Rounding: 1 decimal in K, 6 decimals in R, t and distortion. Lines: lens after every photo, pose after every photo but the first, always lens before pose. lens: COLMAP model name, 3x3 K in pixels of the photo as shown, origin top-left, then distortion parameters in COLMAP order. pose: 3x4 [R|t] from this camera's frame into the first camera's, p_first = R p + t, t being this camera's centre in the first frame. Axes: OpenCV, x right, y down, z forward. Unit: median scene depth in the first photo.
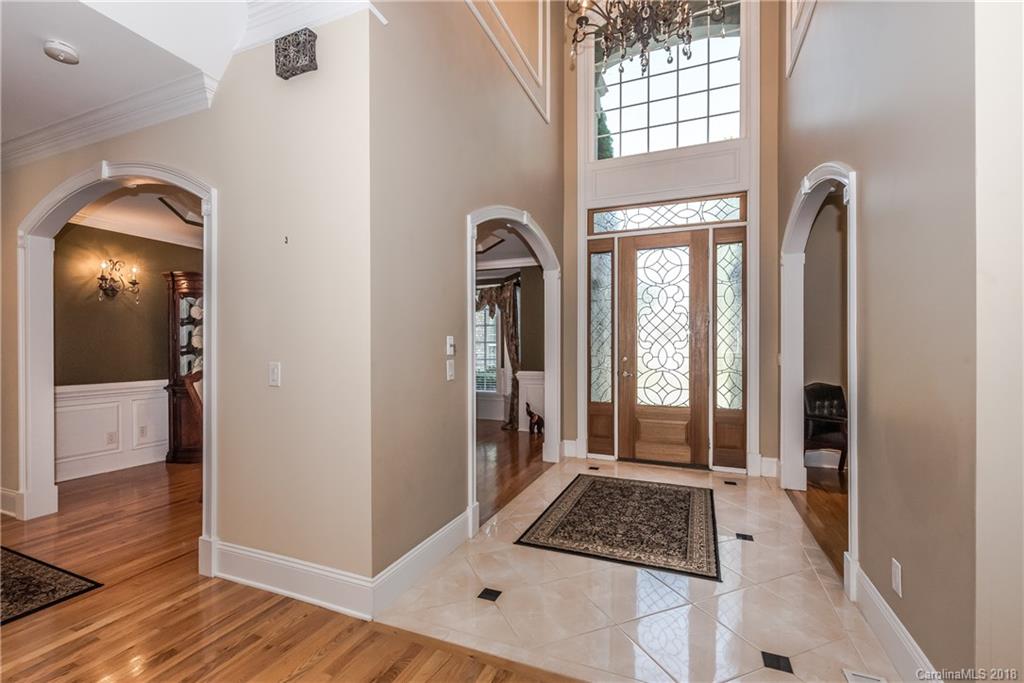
lens RADIAL K [[444.3, 0, 512.0], [0, 444.3, 341.5], [0, 0, 1]] dist [-0.000055, 0.000082]
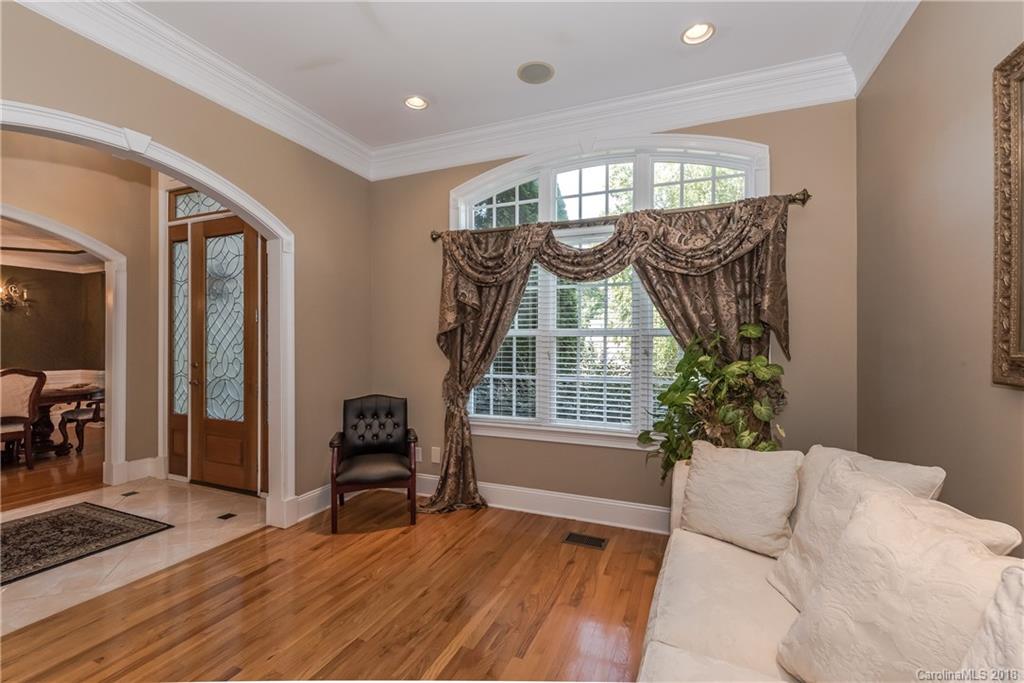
lens RADIAL K [[444.3, 0, 512.0], [0, 444.3, 341.5], [0, 0, 1]] dist [-0.000055, 0.000082]
pose [[0.999986, 0.004521, -0.002642, 0.873443], [-0.004511, 0.999982, 0.003919, -0.012634], [0.002659, -0.003907, 0.999989, 0.144998]]
